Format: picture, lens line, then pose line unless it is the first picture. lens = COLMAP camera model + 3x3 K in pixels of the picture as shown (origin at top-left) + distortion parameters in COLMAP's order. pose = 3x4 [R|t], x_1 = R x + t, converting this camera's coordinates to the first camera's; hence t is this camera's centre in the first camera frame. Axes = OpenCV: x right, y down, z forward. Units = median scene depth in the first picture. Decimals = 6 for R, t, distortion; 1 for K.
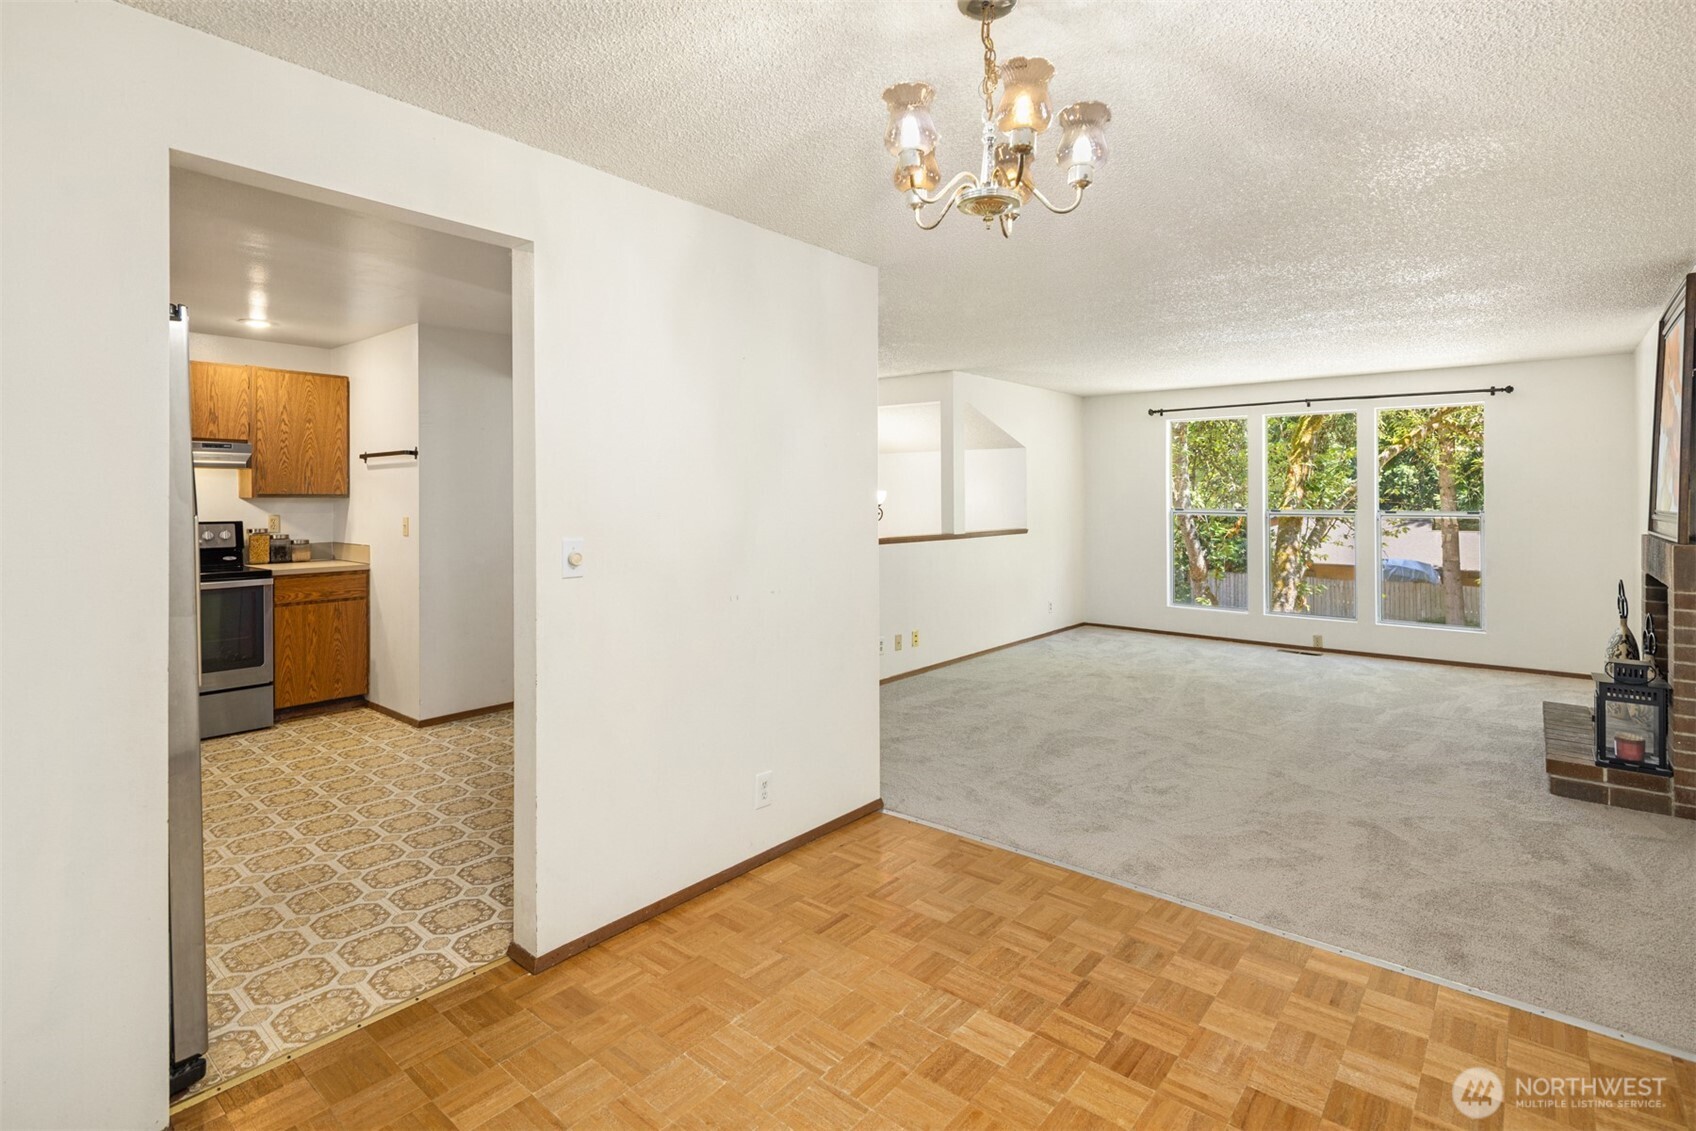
lens RADIAL K [[817.9, 0, 856.9], [0, 817.9, 509.3], [0, 0, 1]] dist [-0.010679, 0.000930]
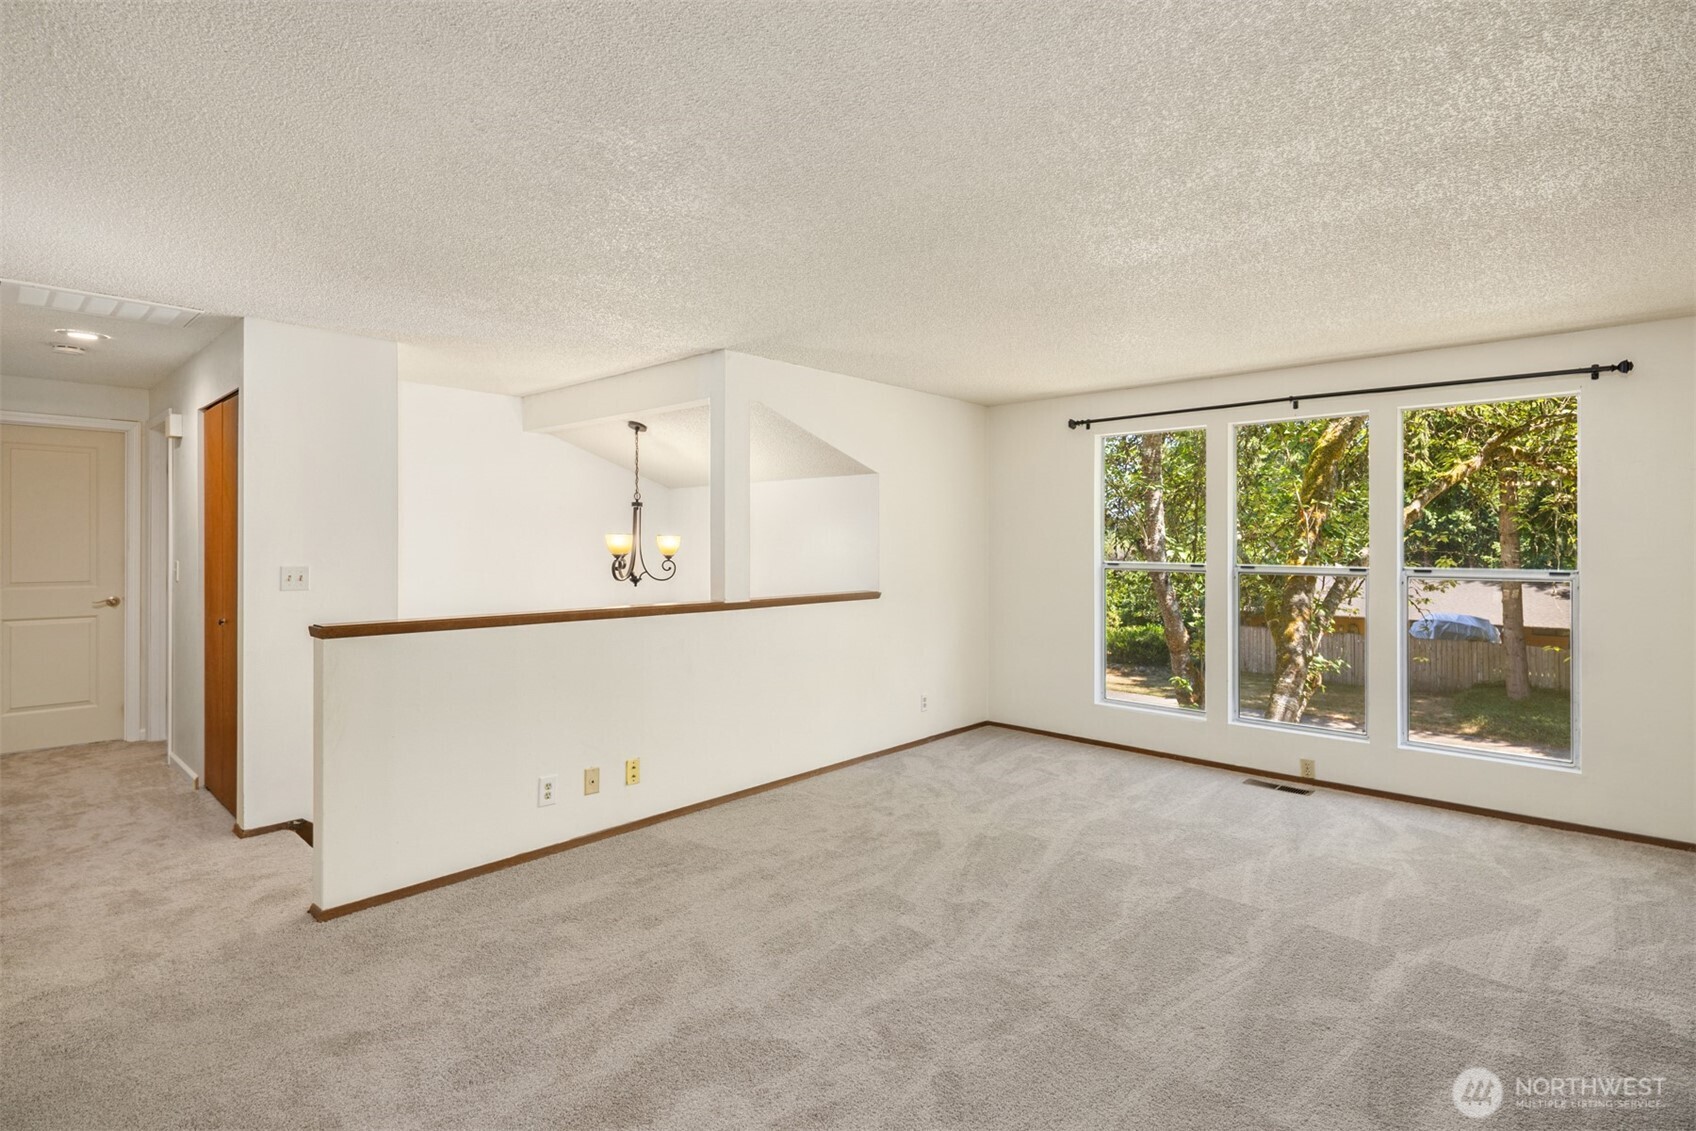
lens RADIAL K [[817.9, 0, 858.4], [0, 817.9, 555.6], [0, 0, 1]] dist [-0.010679, 0.000930]
pose [[0.998945, 0.003361, -0.045794, 0.221779], [-0.003352, 0.999994, 0.000284, -0.006505], [0.045795, -0.000130, 0.998951, 0.313081]]
